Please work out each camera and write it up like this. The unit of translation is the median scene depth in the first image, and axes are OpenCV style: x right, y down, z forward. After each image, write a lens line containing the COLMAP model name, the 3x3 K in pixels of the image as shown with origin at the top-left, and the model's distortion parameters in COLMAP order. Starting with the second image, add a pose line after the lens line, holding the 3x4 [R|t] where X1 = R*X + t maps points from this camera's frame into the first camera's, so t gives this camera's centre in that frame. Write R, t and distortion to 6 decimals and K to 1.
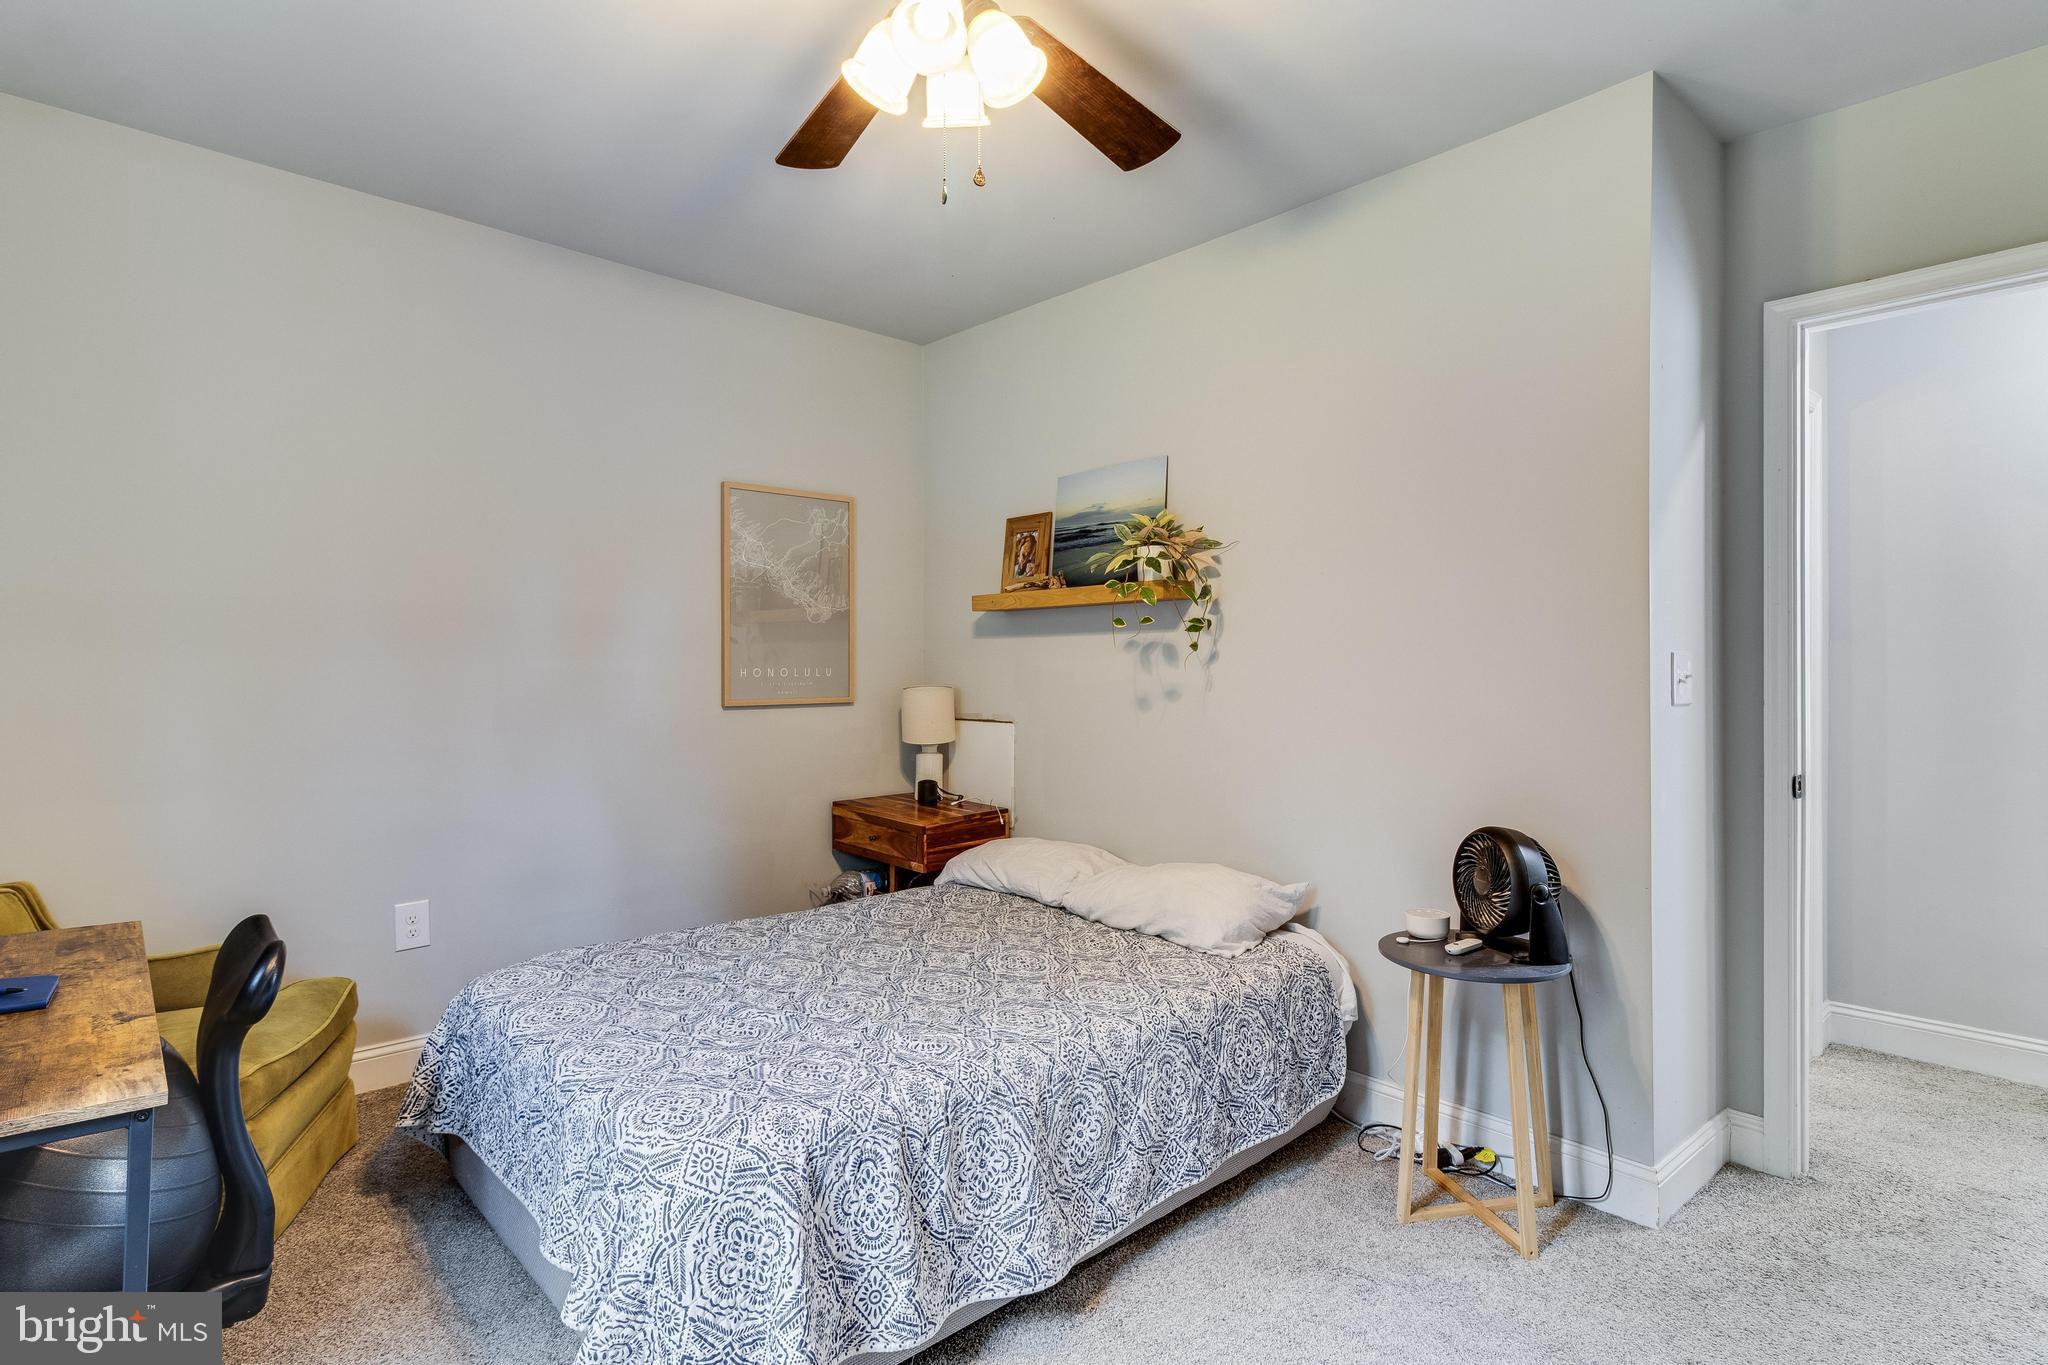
lens RADIAL K [[1052.3, 0, 1029.8], [0, 1052.3, 661.2], [0, 0, 1]] dist [0.025208, 0.000422]
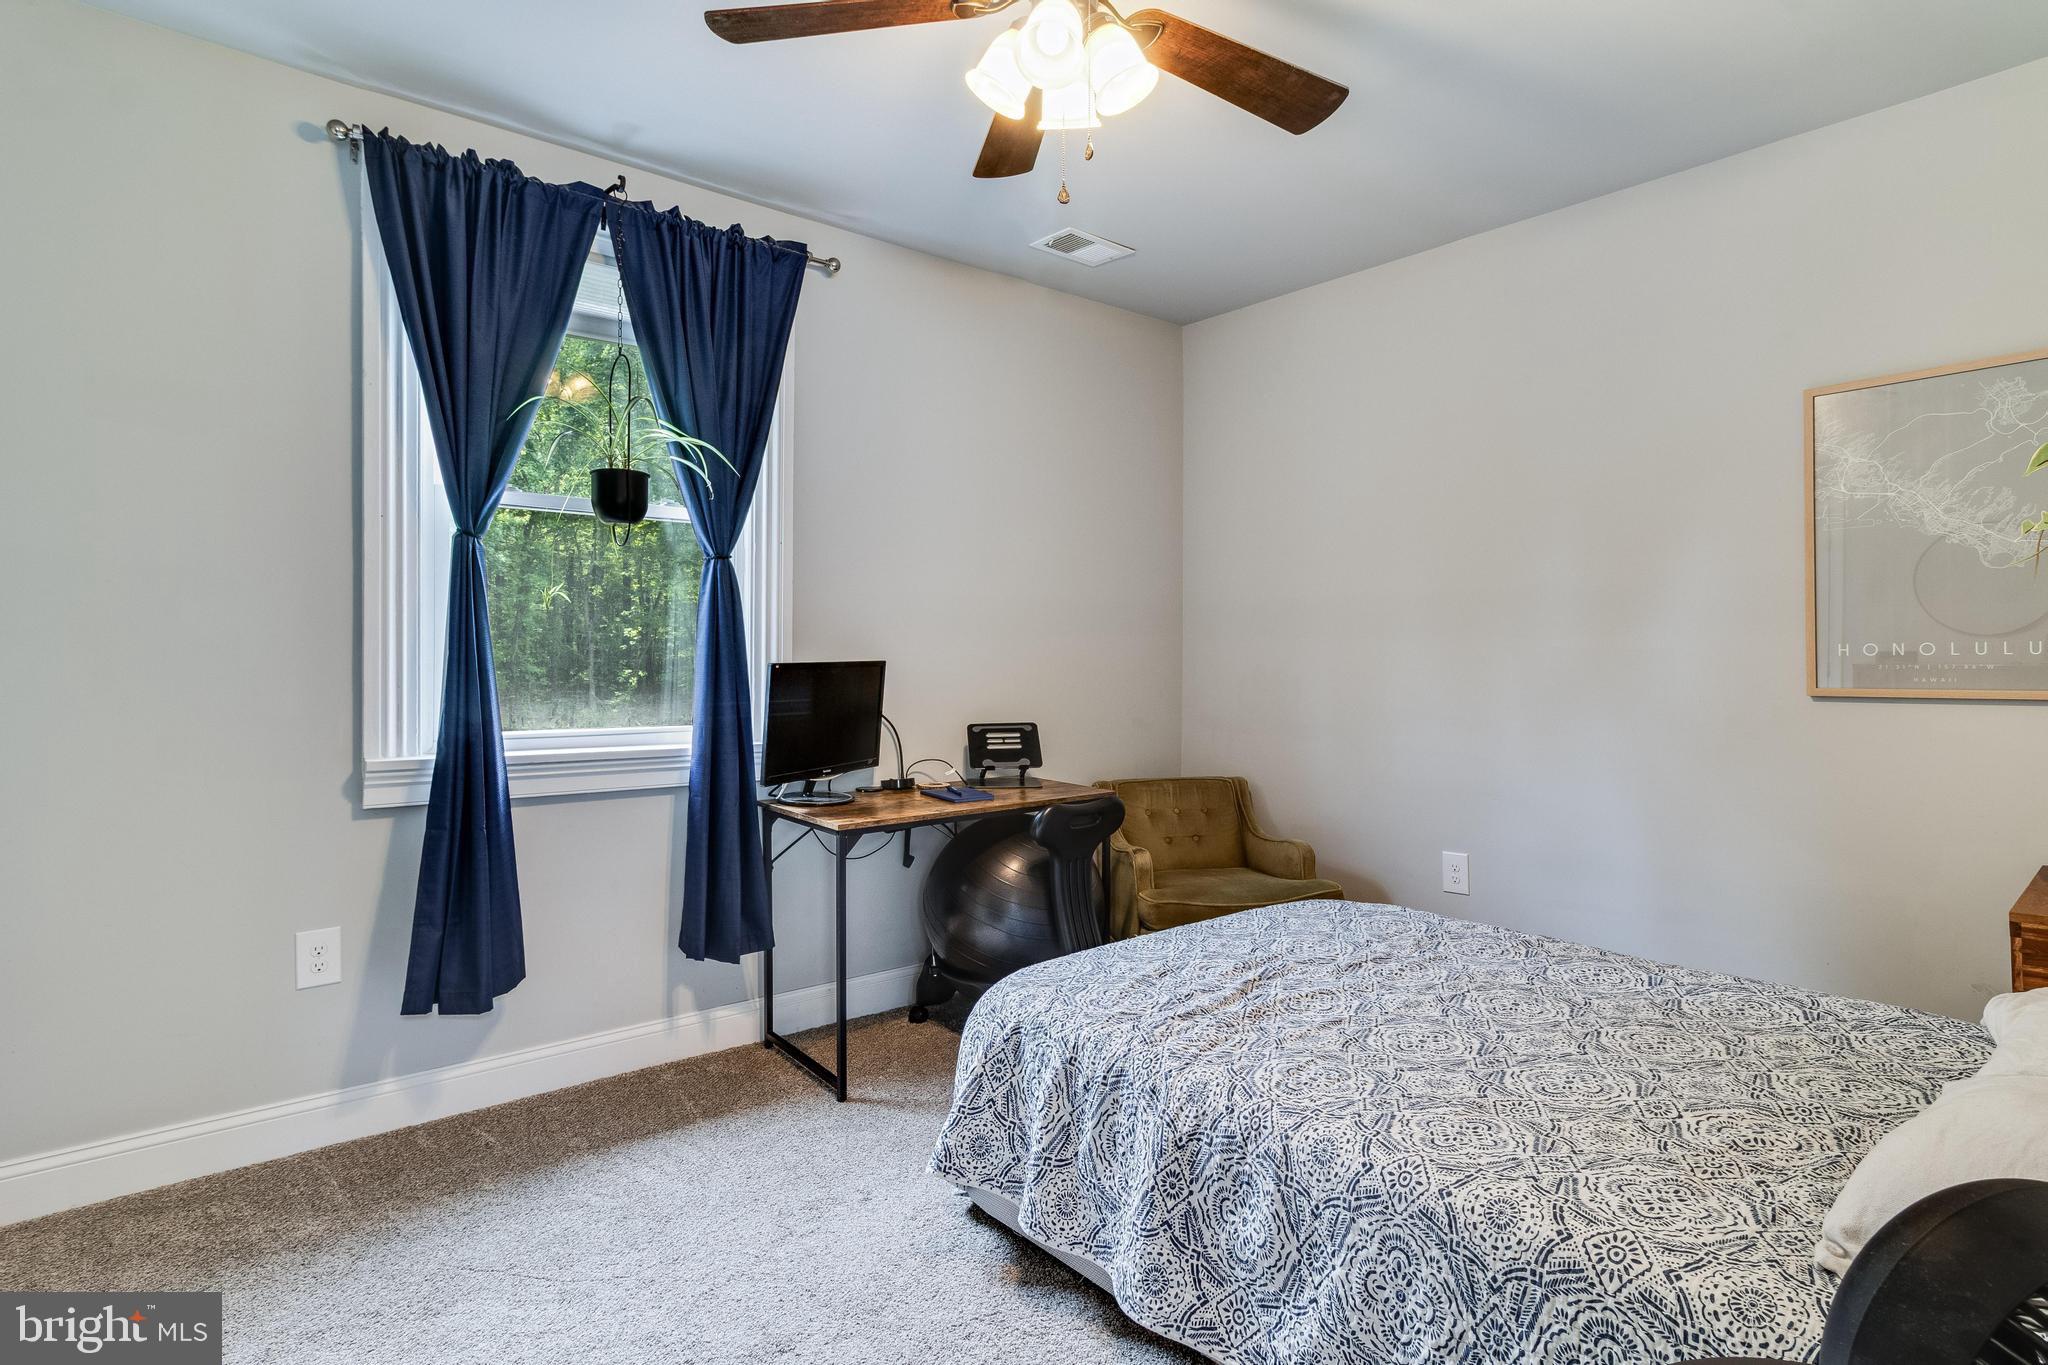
lens RADIAL K [[1052.3, 0, 1029.8], [0, 1052.3, 661.2], [0, 0, 1]] dist [0.025208, 0.000422]
pose [[-0.063044, -0.003273, -0.998005, 0.557387], [0.011148, 0.999930, -0.003984, 0.017013], [0.997948, -0.011377, -0.063003, 0.581183]]
